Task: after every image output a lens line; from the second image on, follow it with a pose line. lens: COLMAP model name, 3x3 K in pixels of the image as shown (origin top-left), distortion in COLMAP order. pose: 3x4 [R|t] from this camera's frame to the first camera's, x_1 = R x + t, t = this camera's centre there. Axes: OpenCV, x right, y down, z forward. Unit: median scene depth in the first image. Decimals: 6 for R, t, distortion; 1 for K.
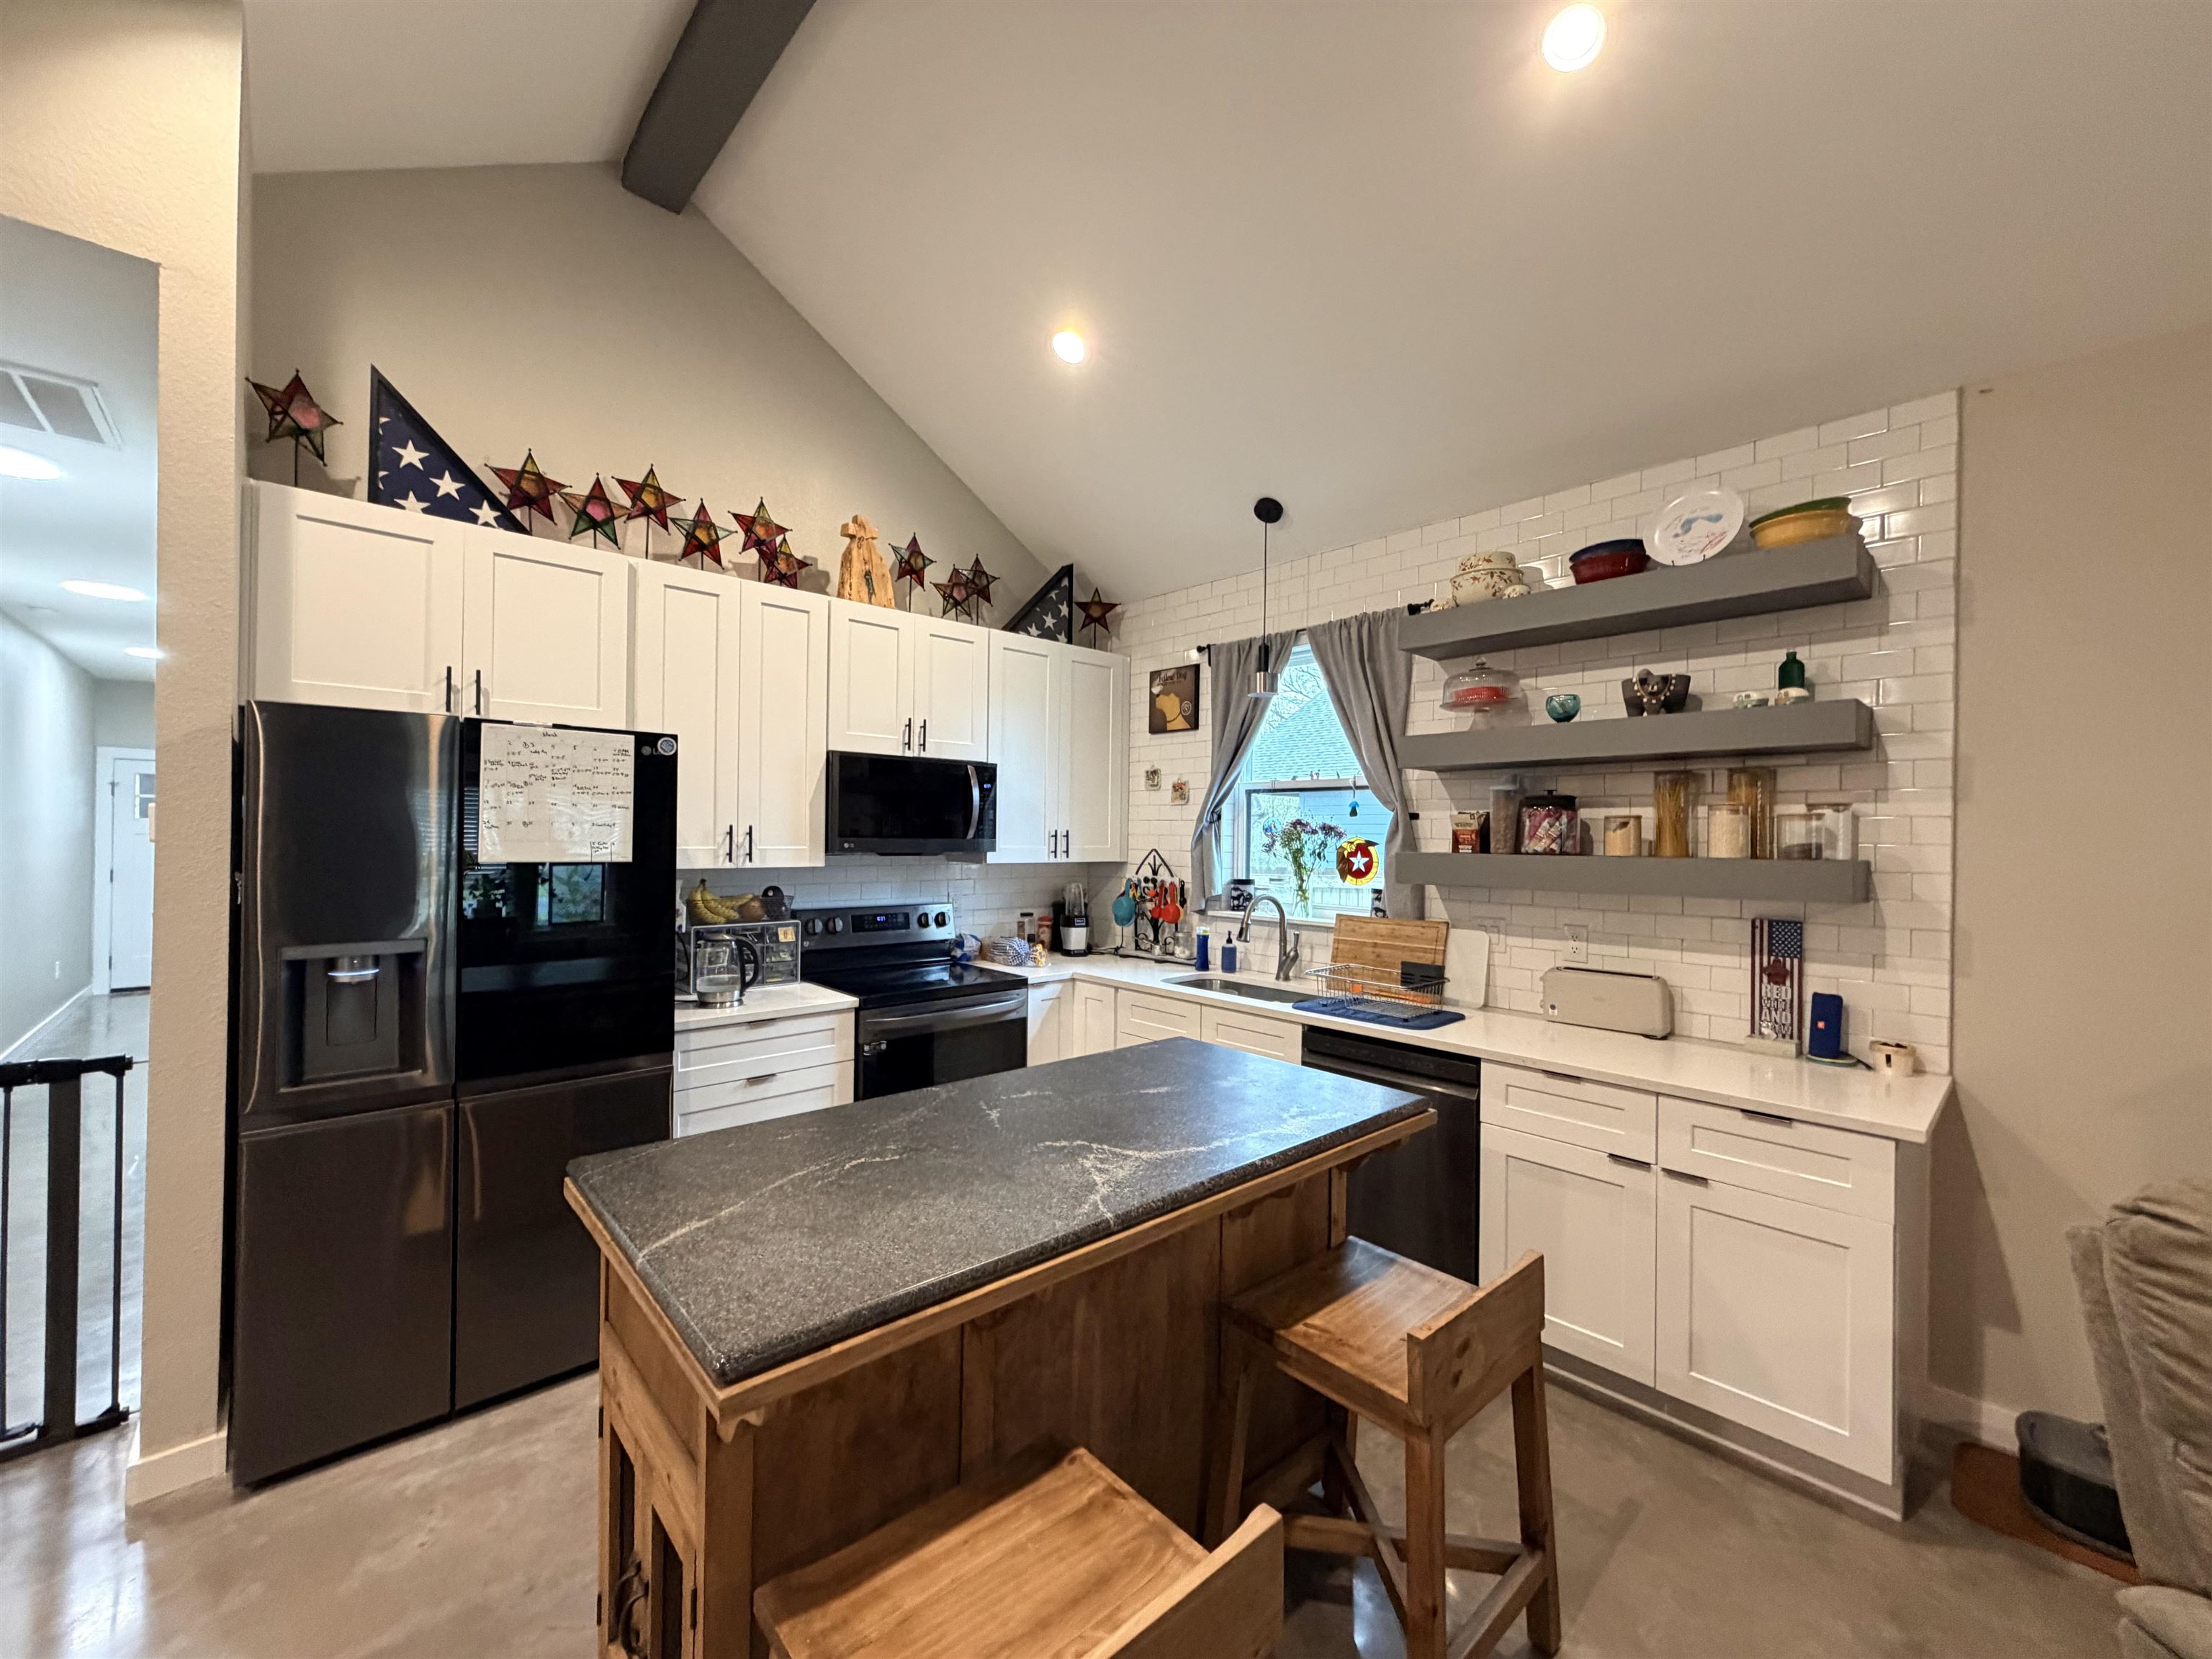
lens RADIAL K [[880.0, 0, 1096.9], [0, 880.0, 832.6], [0, 0, 1]] dist [-0.002935, -0.000074]
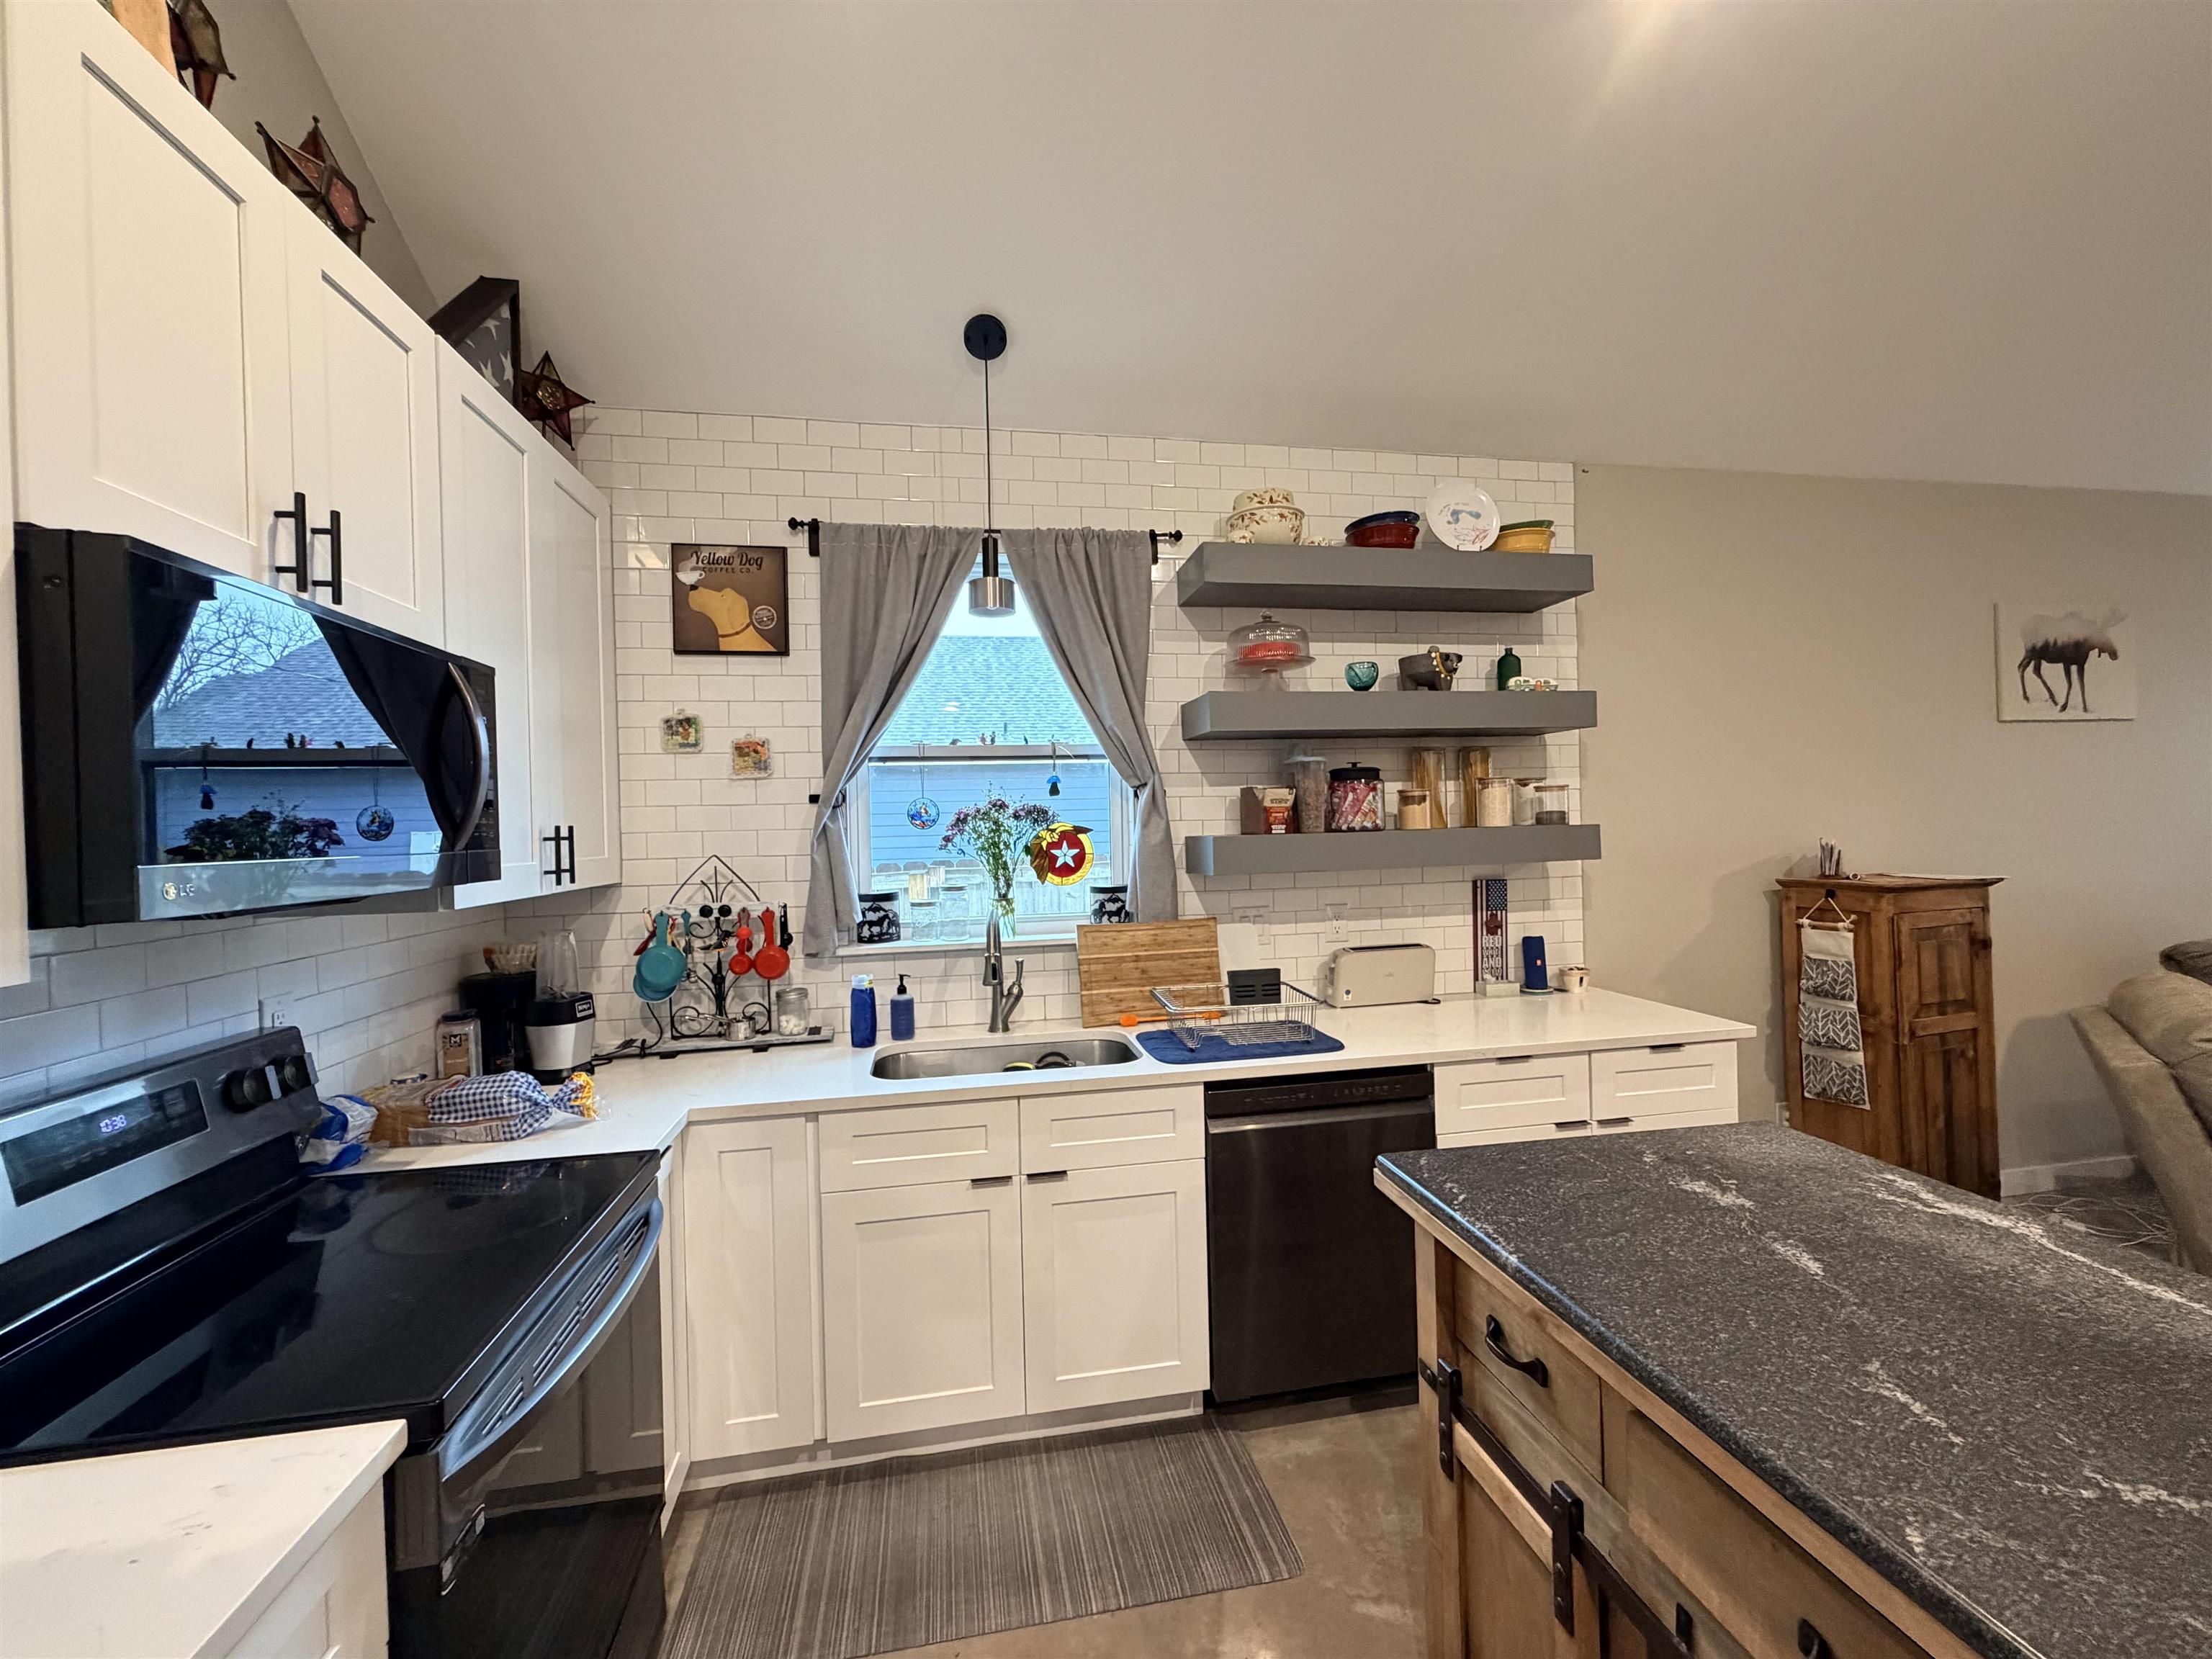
lens RADIAL K [[880.0, 0, 1096.9], [0, 880.0, 832.6], [0, 0, 1]] dist [-0.002935, -0.000074]
pose [[0.535391, -0.032554, 0.843977, -0.343835], [0.029676, 0.999365, 0.019722, -0.000191], [-0.844083, 0.014487, 0.536017, 0.586722]]
